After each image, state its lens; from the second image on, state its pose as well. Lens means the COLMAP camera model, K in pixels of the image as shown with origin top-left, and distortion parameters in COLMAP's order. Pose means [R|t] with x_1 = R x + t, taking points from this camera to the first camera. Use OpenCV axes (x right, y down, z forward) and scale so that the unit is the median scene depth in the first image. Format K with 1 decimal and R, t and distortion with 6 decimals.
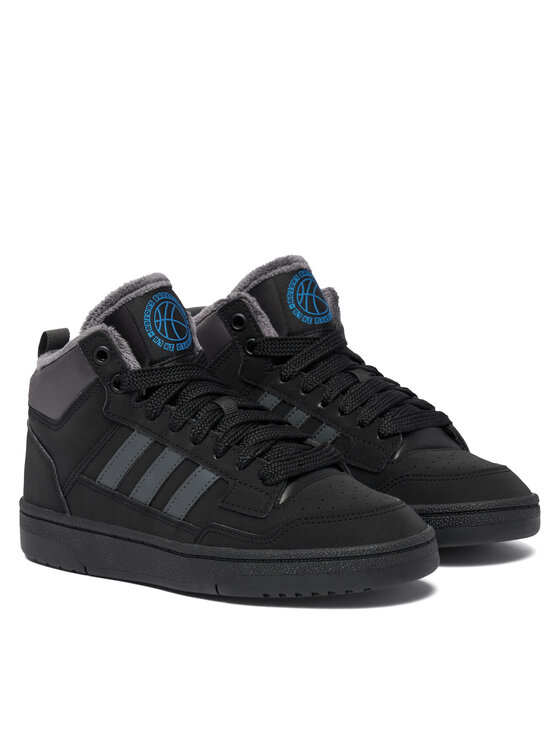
lens RADIAL K [[2197.0, 0, 280.3], [0, 2197.0, 372.7], [0, 0, 1]] dist [0.014159, 0.000000]
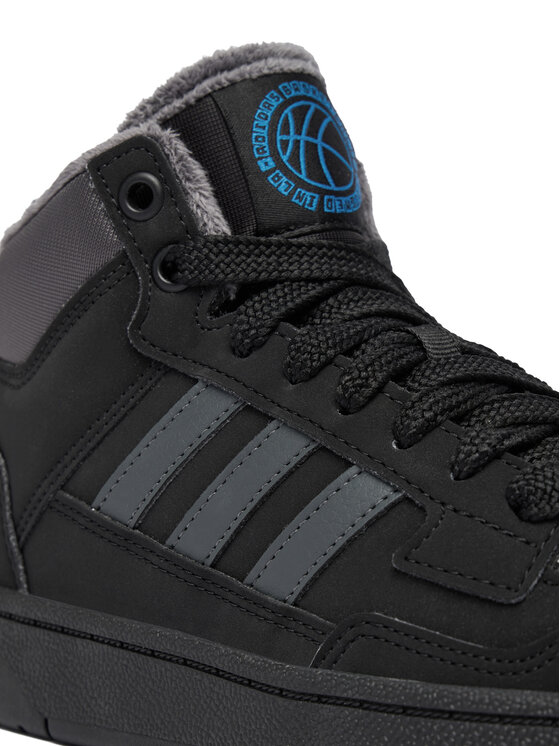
lens RADIAL K [[2154.4, 0, 278.6], [0, 2154.4, 373.1], [0, 0, 1]] dist [-0.230232, 0.000000]
pose [[0.992225, 0.096953, -0.078038, -0.021212], [-0.107838, 0.982765, -0.150145, 0.082064], [0.062136, 0.157393, 0.985579, 0.612967]]
